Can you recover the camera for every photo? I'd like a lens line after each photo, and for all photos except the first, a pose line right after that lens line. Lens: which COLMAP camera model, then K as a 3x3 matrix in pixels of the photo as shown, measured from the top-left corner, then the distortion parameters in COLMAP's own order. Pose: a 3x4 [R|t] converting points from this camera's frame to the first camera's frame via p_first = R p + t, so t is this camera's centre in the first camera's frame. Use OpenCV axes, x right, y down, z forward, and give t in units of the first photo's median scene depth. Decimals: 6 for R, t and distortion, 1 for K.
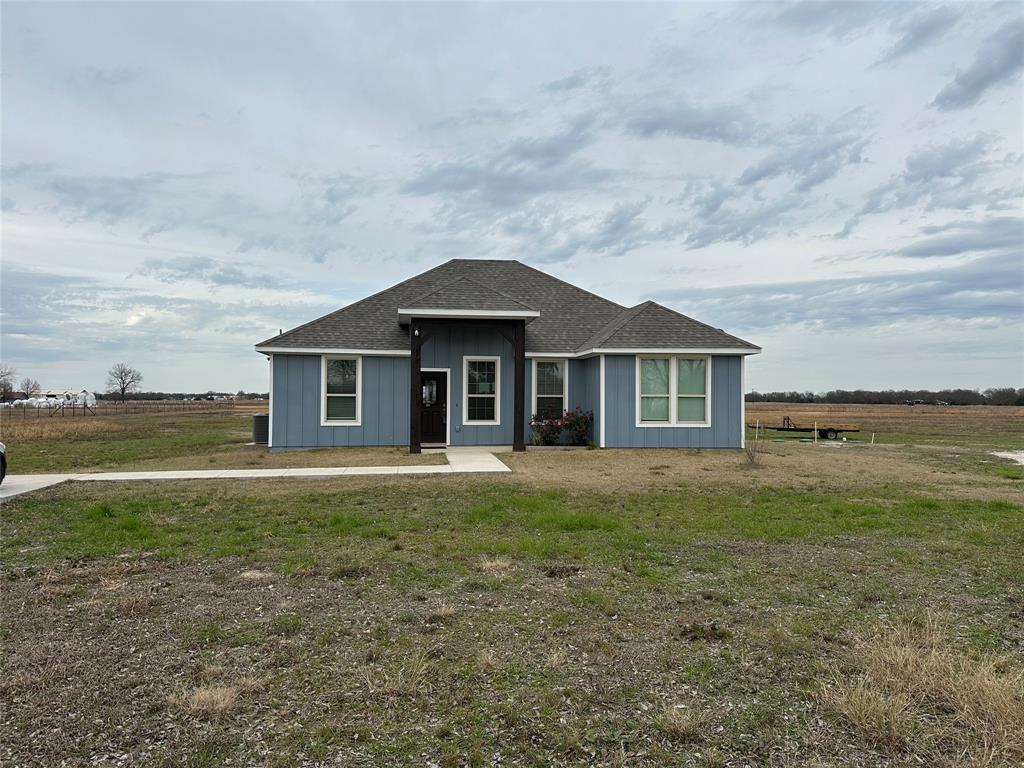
lens RADIAL K [[724.4, 0, 516.8], [0, 724.4, 377.2], [0, 0, 1]] dist [0.048534, -0.035517]
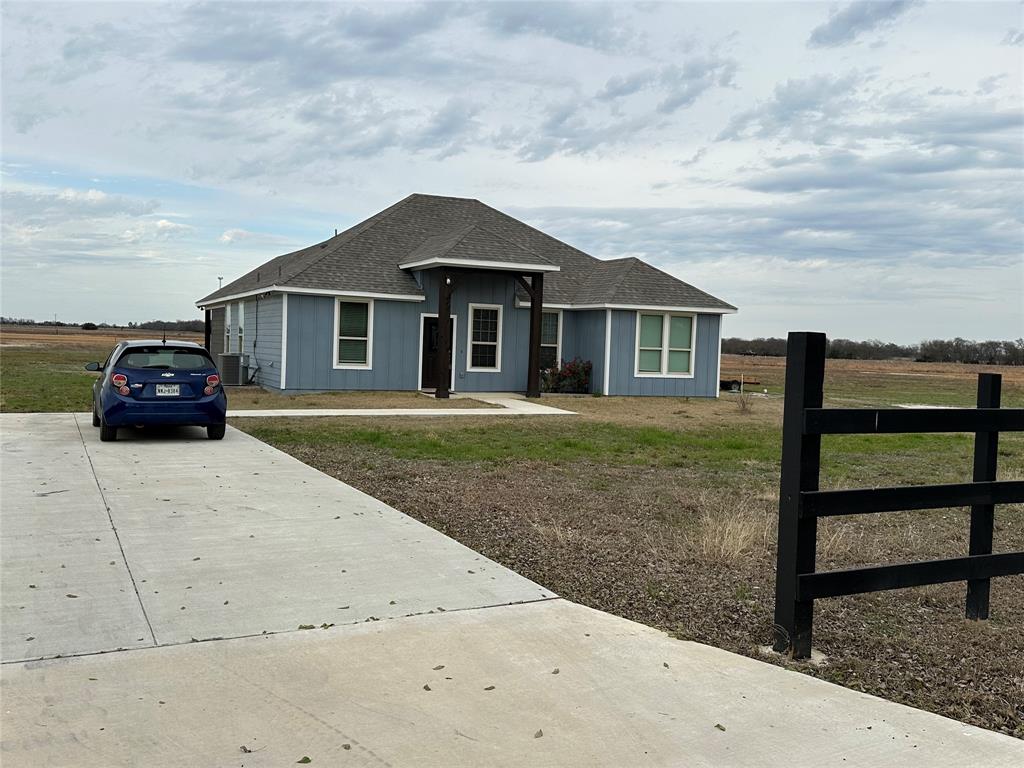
lens RADIAL K [[950.5, 0, 509.0], [0, 950.5, 387.0], [0, 0, 1]] dist [0.048981, 0.000000]
pose [[0.960166, 0.017945, 0.278854, -0.389896], [-0.041232, 0.996111, 0.077870, -0.018553], [-0.276372, -0.086266, 0.957171, -0.299036]]
